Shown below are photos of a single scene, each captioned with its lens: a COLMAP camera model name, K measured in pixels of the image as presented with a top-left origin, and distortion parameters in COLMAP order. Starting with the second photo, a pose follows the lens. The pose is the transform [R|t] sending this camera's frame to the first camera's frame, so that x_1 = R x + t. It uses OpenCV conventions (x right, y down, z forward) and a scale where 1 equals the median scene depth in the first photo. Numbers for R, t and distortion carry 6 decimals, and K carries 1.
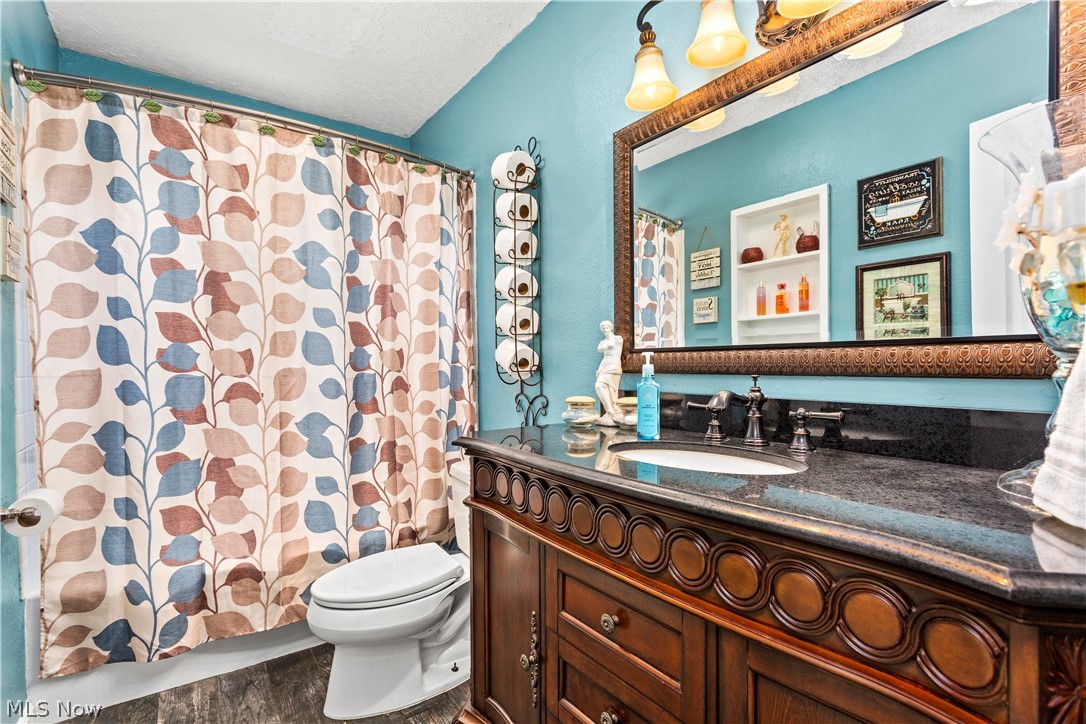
lens RADIAL K [[516.6, 0, 545.0], [0, 516.6, 369.1], [0, 0, 1]] dist [0.000775, 0.000677]
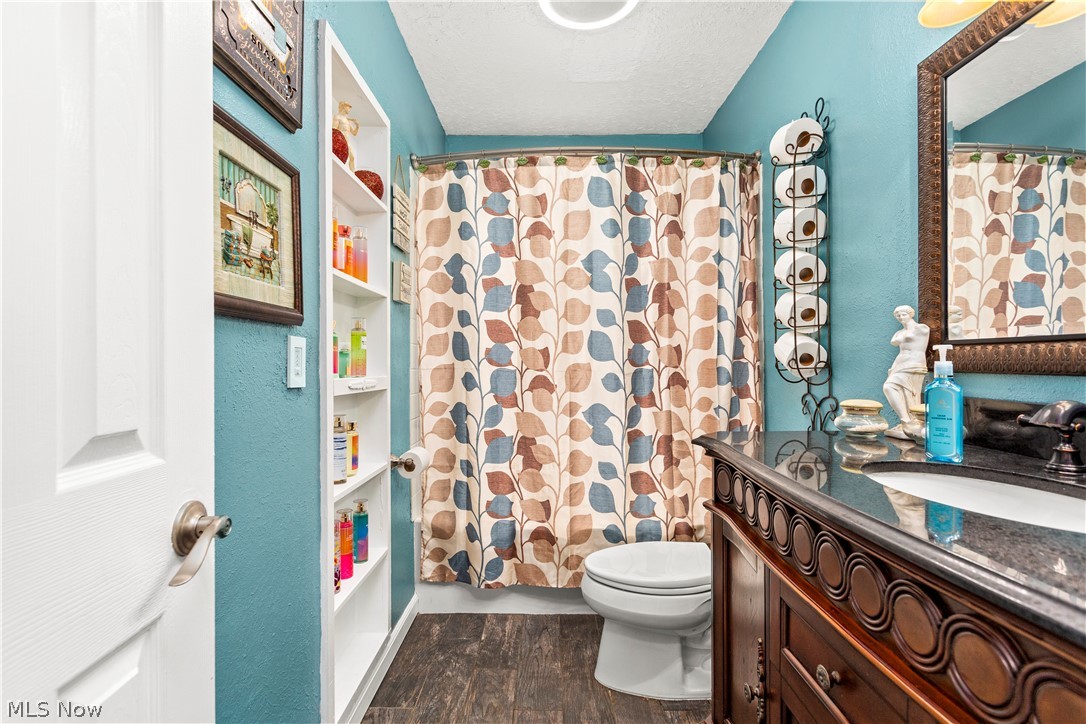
lens RADIAL K [[515.7, 0, 548.7], [0, 515.7, 359.9], [0, 0, 1]] dist [-0.003131, 0.005770]
pose [[0.808823, 0.000150, -0.588053, 0.133217], [-0.004984, 0.999966, -0.006601, -0.002398], [0.588032, 0.008270, 0.808796, 0.041057]]
